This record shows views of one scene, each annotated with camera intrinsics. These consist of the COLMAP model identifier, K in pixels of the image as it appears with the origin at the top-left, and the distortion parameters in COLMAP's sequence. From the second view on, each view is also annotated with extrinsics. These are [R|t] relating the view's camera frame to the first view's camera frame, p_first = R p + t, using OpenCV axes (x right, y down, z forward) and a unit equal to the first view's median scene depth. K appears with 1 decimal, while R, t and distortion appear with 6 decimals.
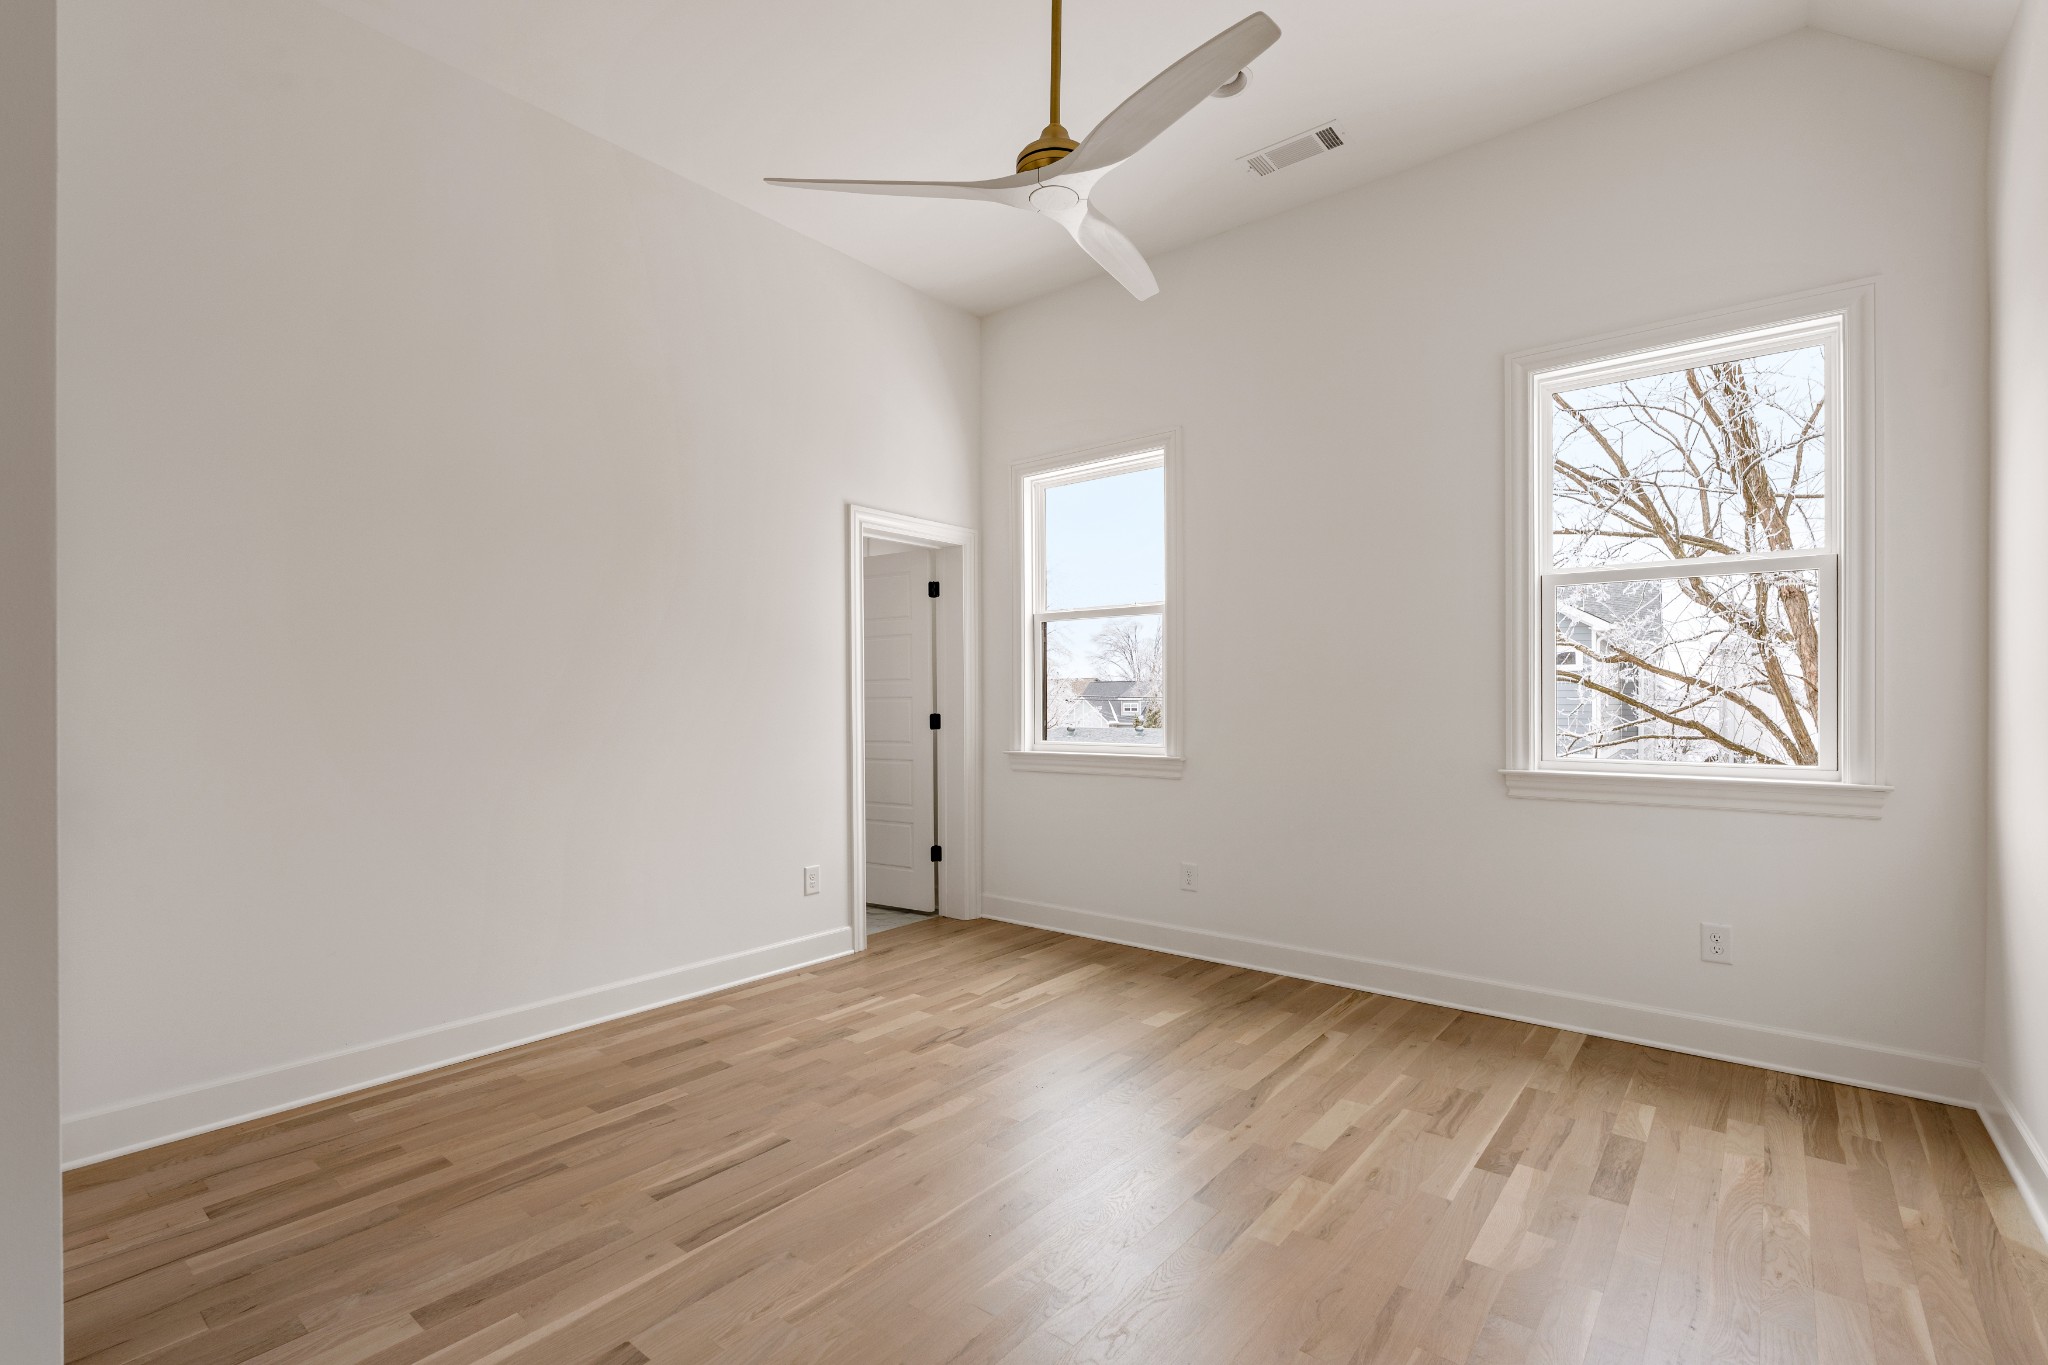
lens RADIAL K [[883.8, 0, 1024.5], [0, 883.8, 691.5], [0, 0, 1]] dist [-0.001321, 0.001038]
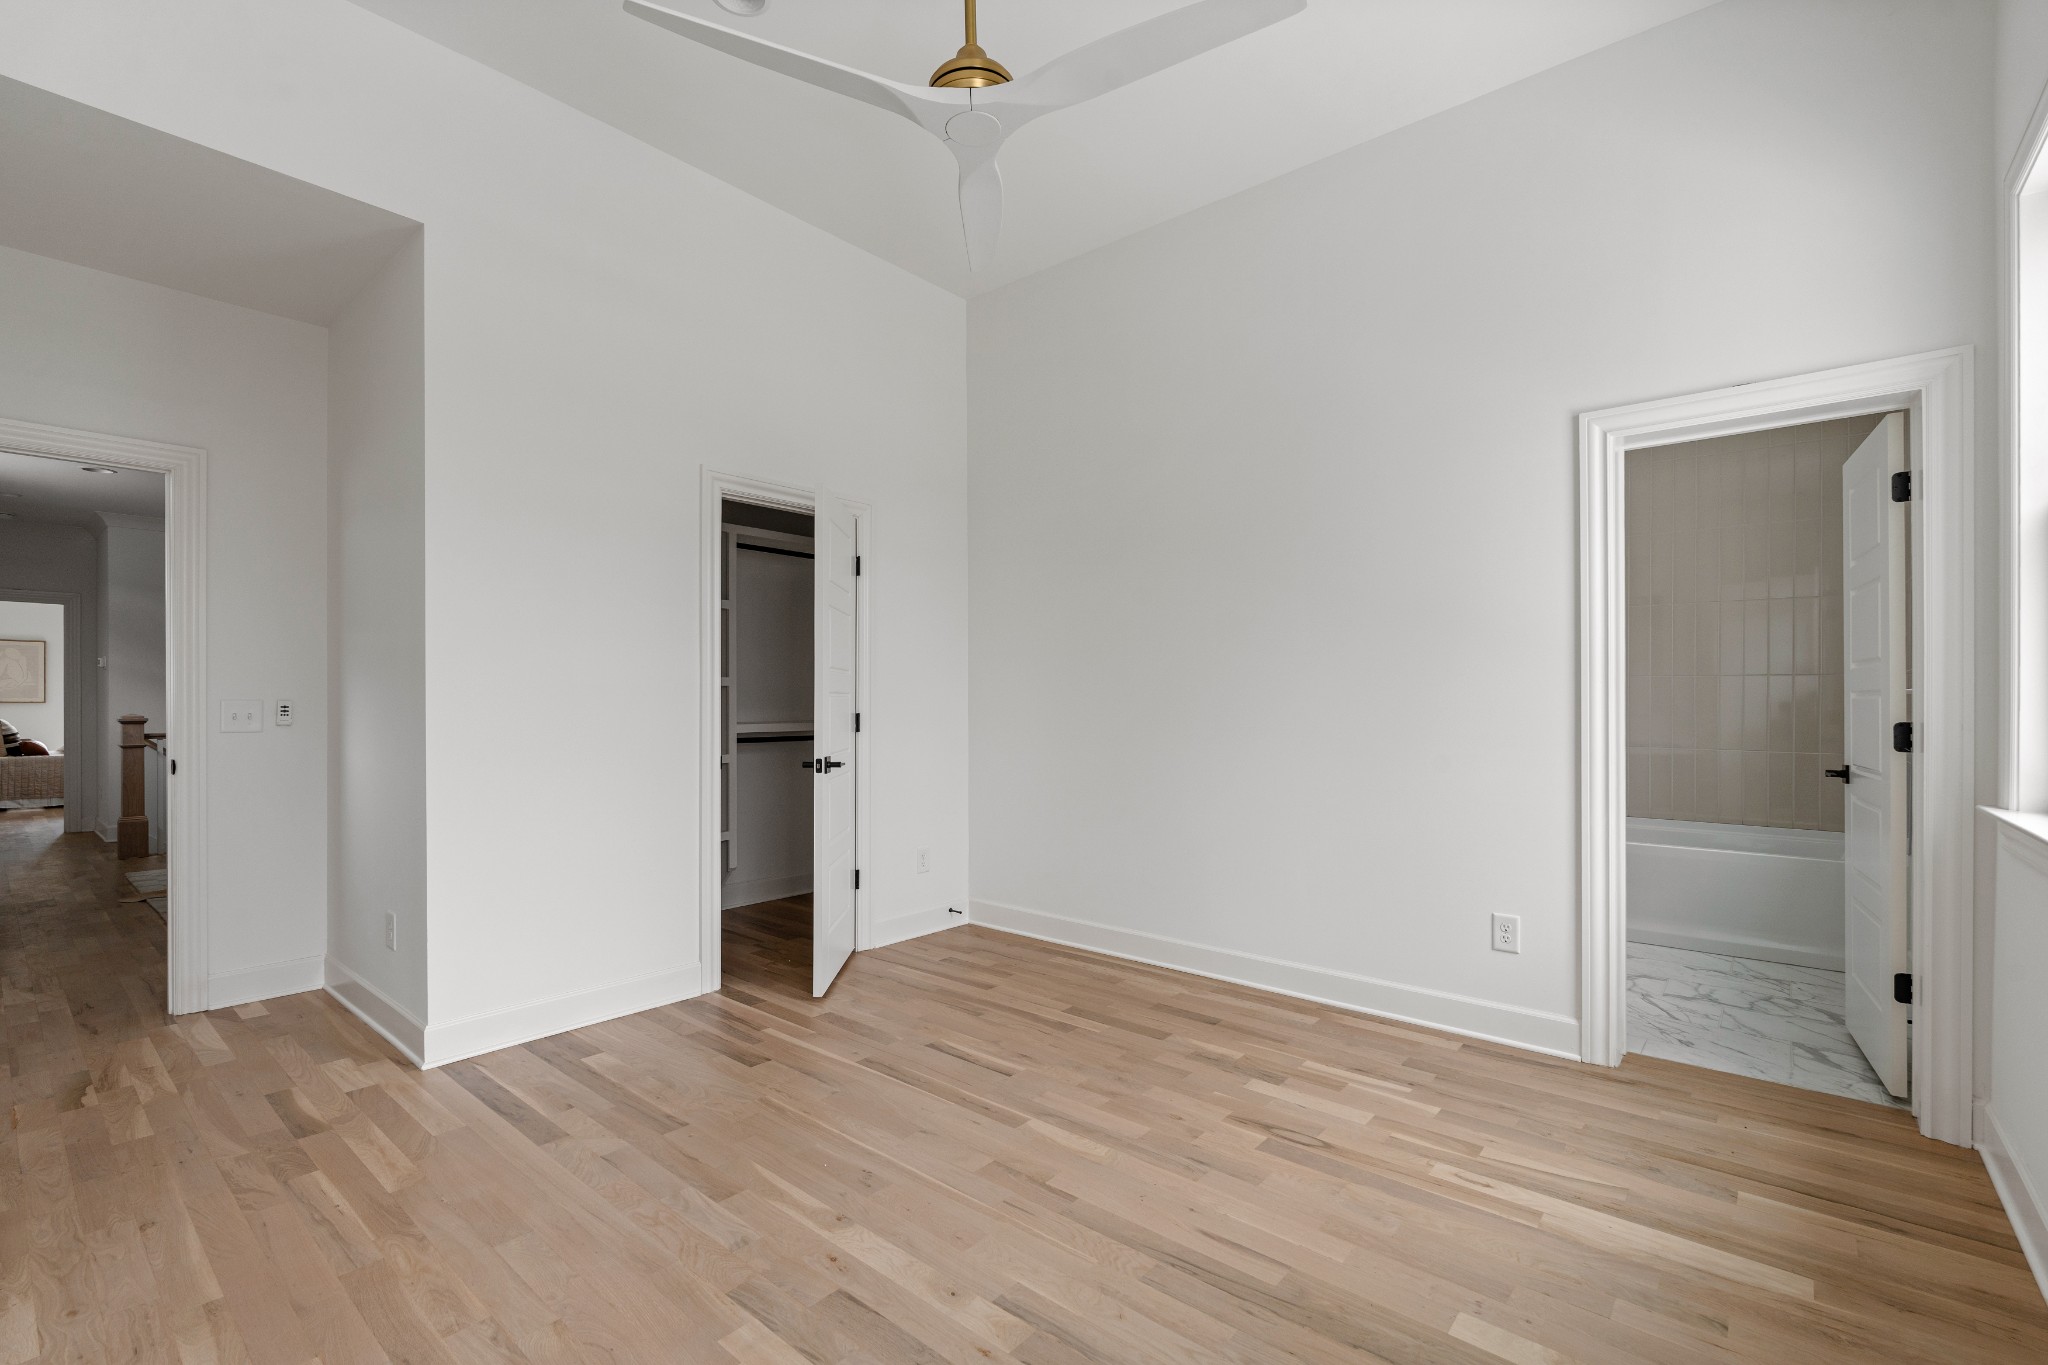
lens RADIAL K [[883.8, 0, 1023.0], [0, 883.8, 692.6], [0, 0, 1]] dist [-0.001321, 0.001038]
pose [[0.009828, -0.000035, -0.999952, 0.612844], [0.011202, 0.999937, 0.000075, 0.002098], [0.999889, -0.011202, 0.009828, 0.689569]]
